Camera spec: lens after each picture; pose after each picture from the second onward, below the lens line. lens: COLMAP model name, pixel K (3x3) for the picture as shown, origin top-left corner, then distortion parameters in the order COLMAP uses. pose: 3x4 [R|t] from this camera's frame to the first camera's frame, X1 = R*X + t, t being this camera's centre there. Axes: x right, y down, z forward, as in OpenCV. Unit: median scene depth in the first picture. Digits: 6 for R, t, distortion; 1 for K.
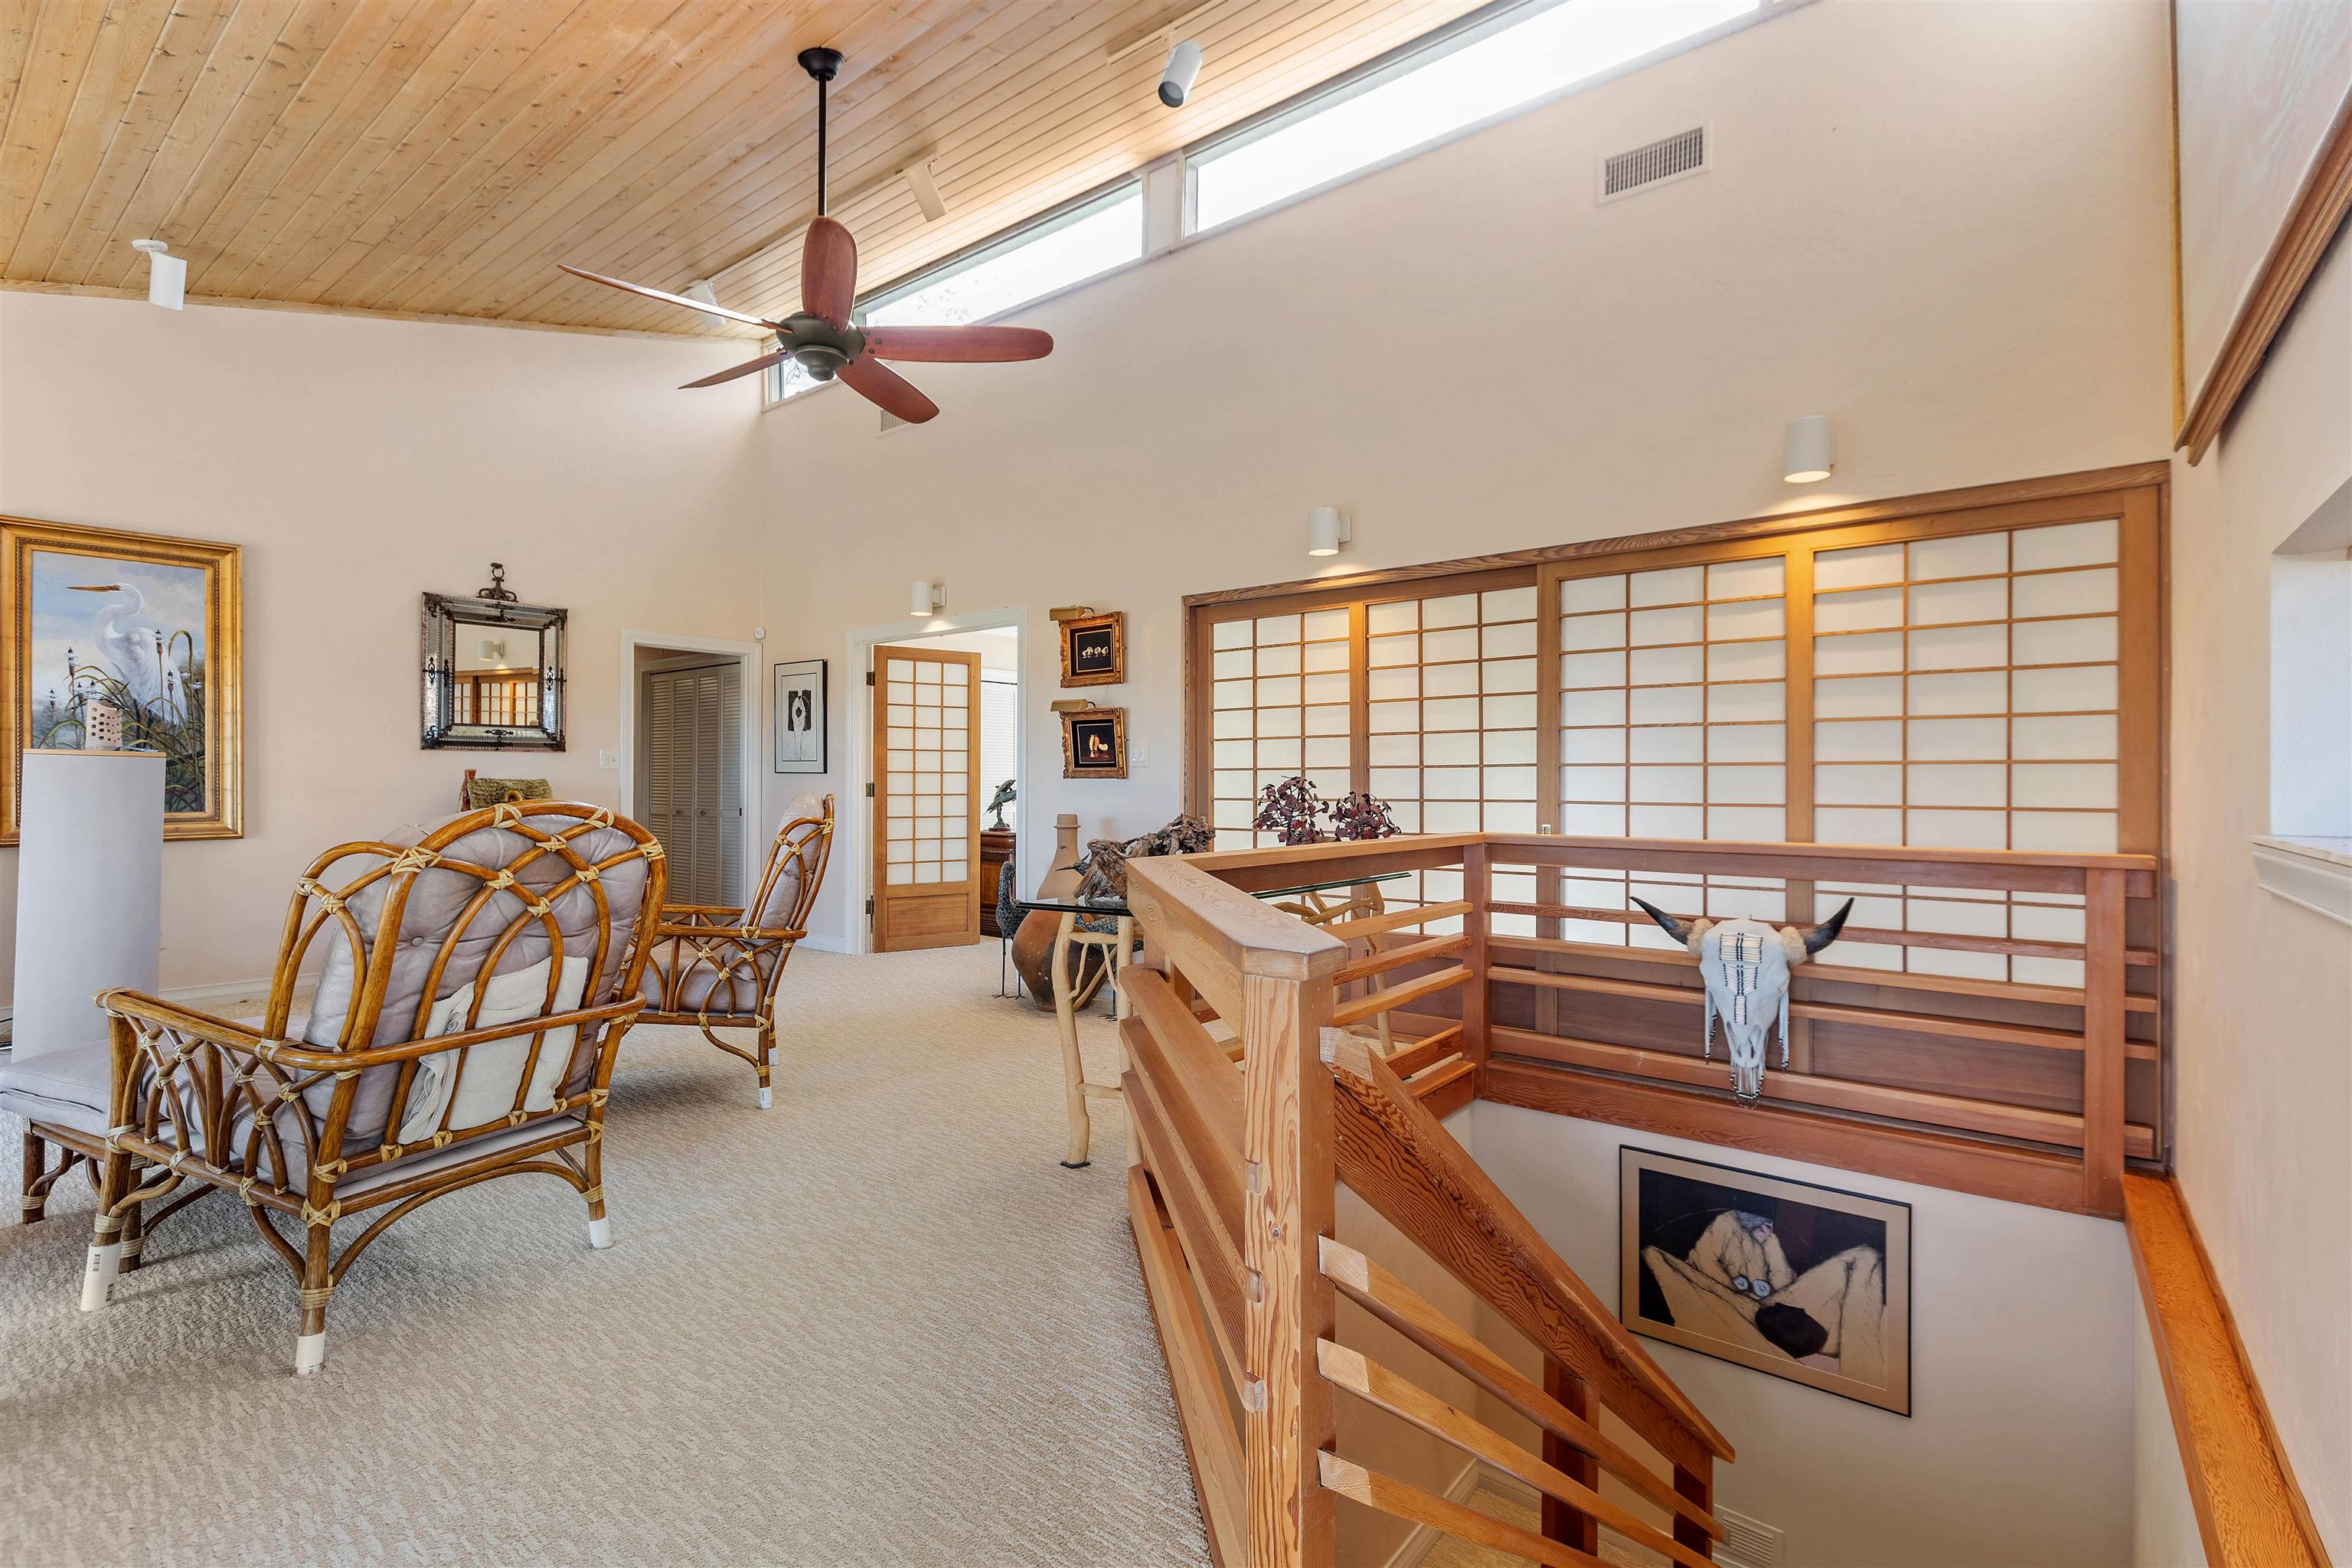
lens RADIAL K [[1073.9, 0, 1194.9], [0, 1073.9, 779.3], [0, 0, 1]] dist [0.010258, -0.002627]
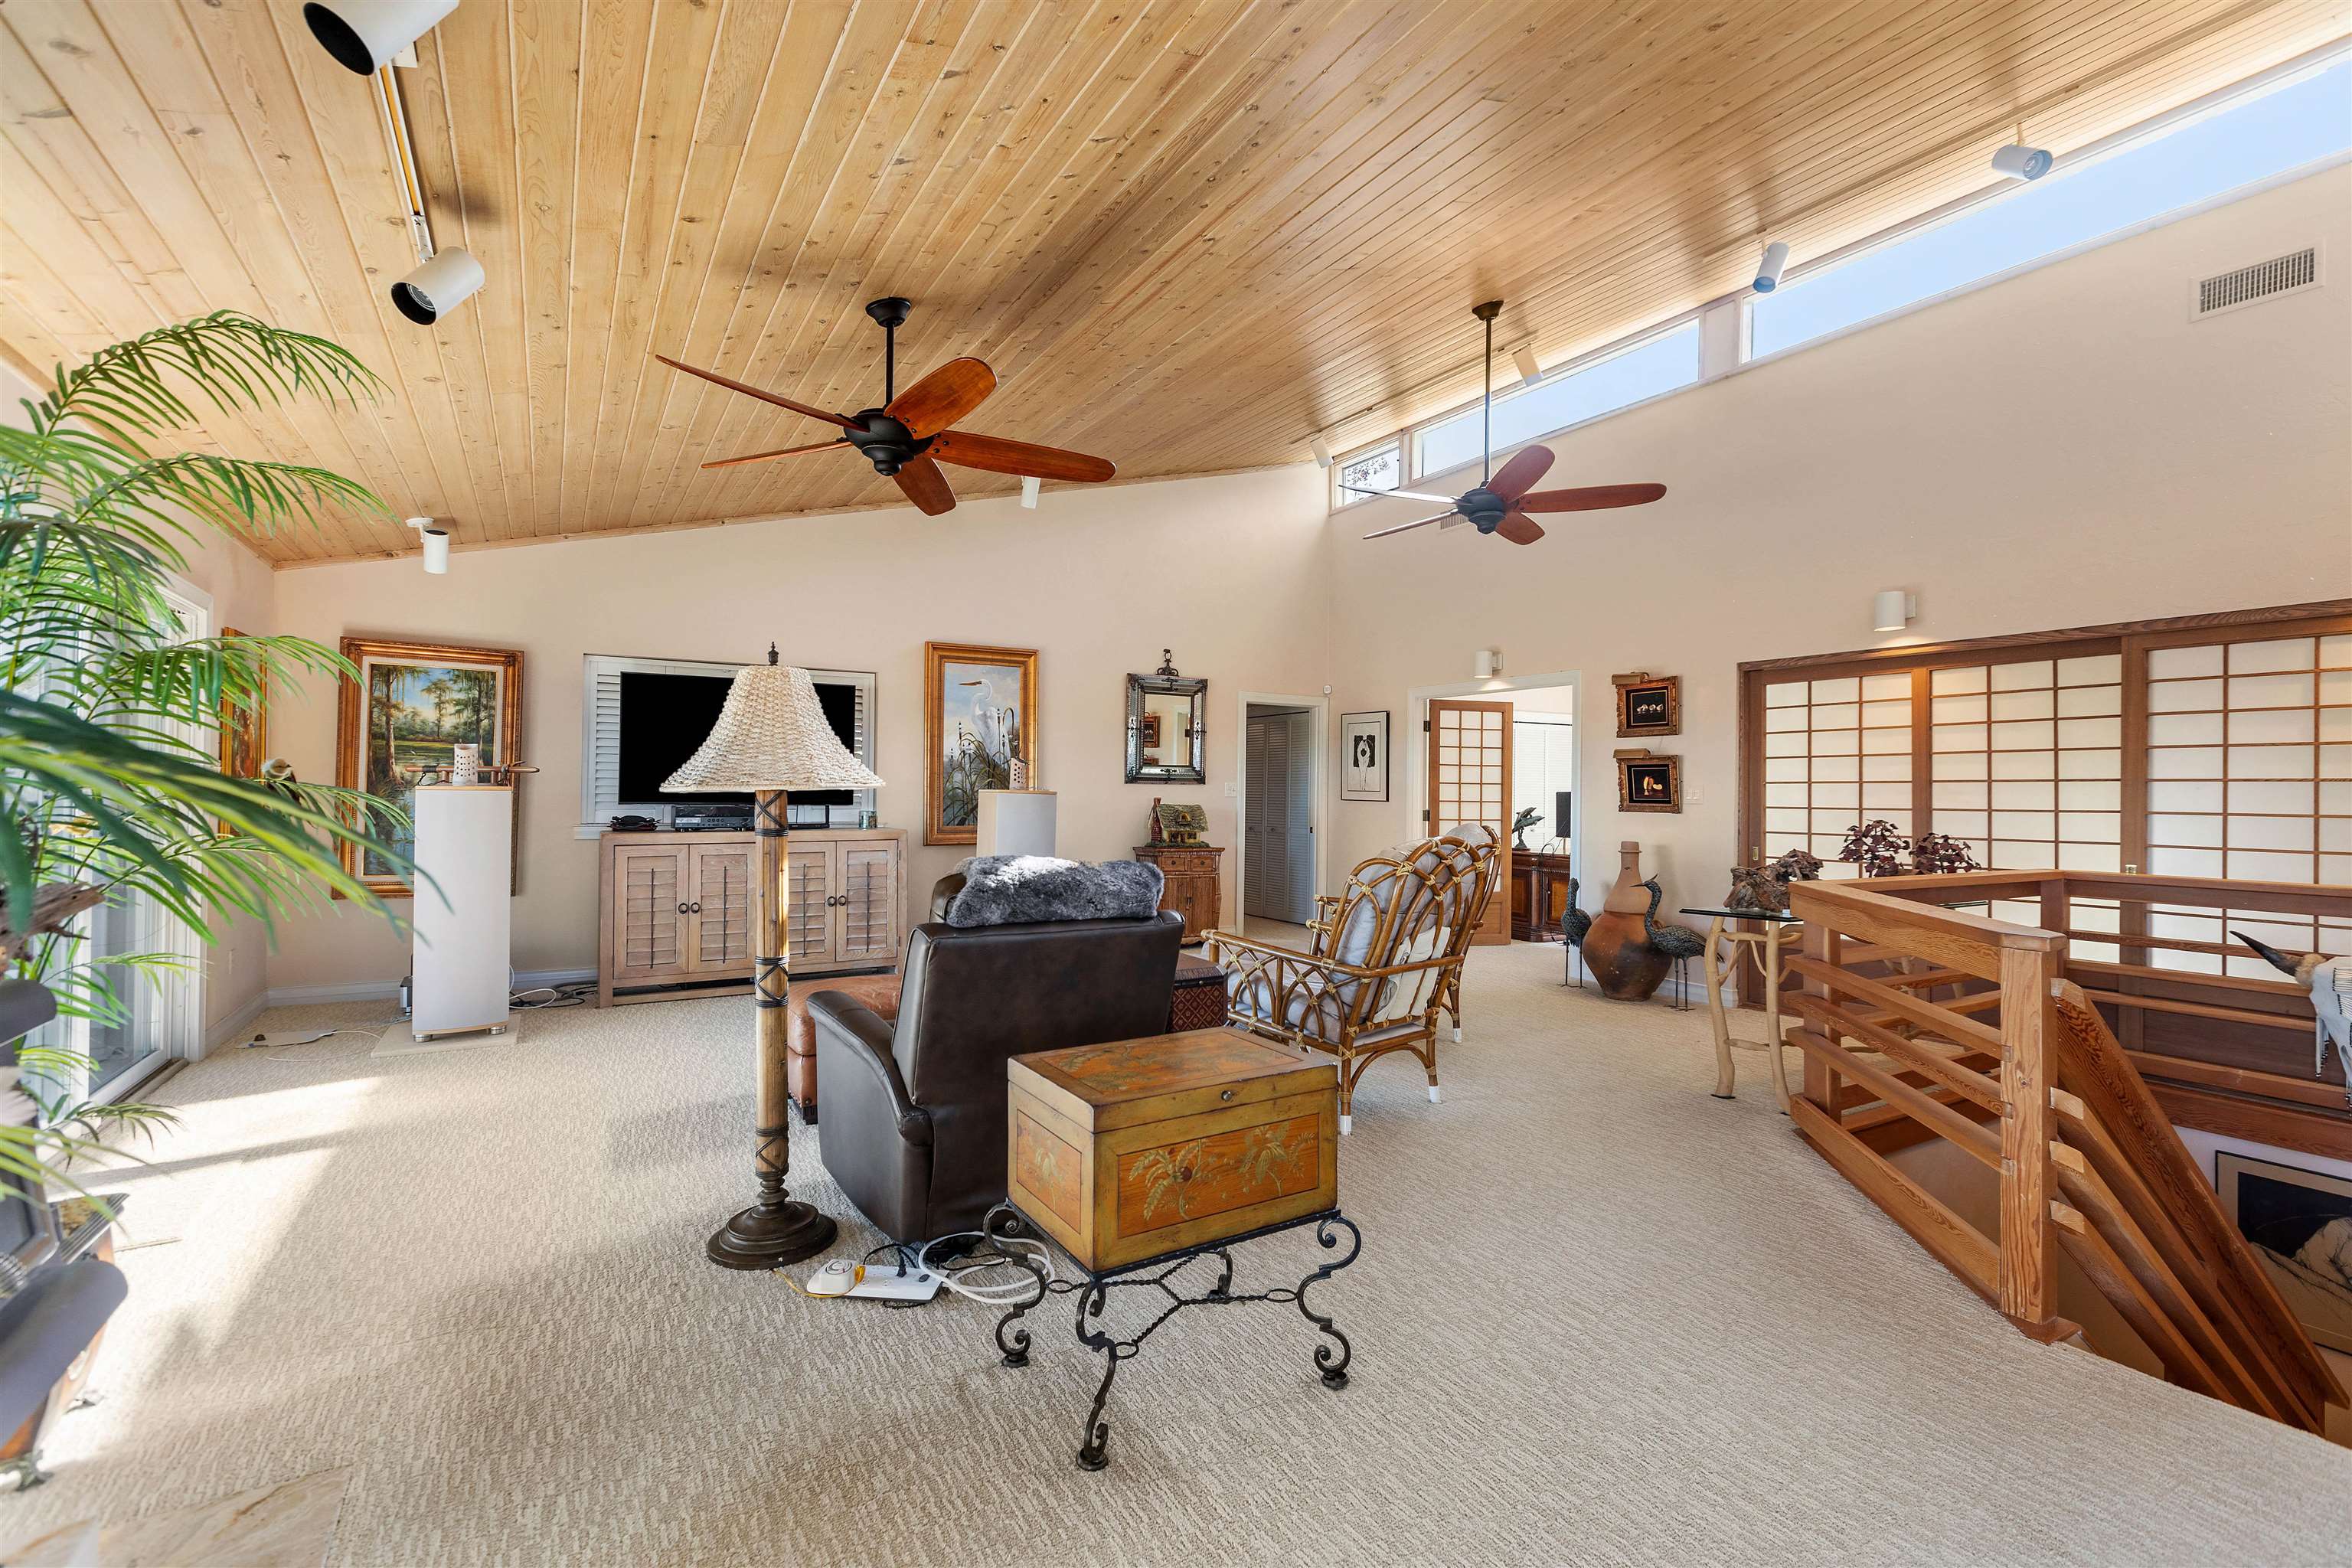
lens RADIAL K [[1073.9, 0, 1168.0], [0, 1073.9, 782.0], [0, 0, 1]] dist [0.010258, -0.002627]
pose [[0.932251, 0.005820, -0.361765, -0.208515], [-0.008757, 0.999941, -0.006479, -0.029035], [0.361706, 0.009208, 0.932247, -0.432813]]
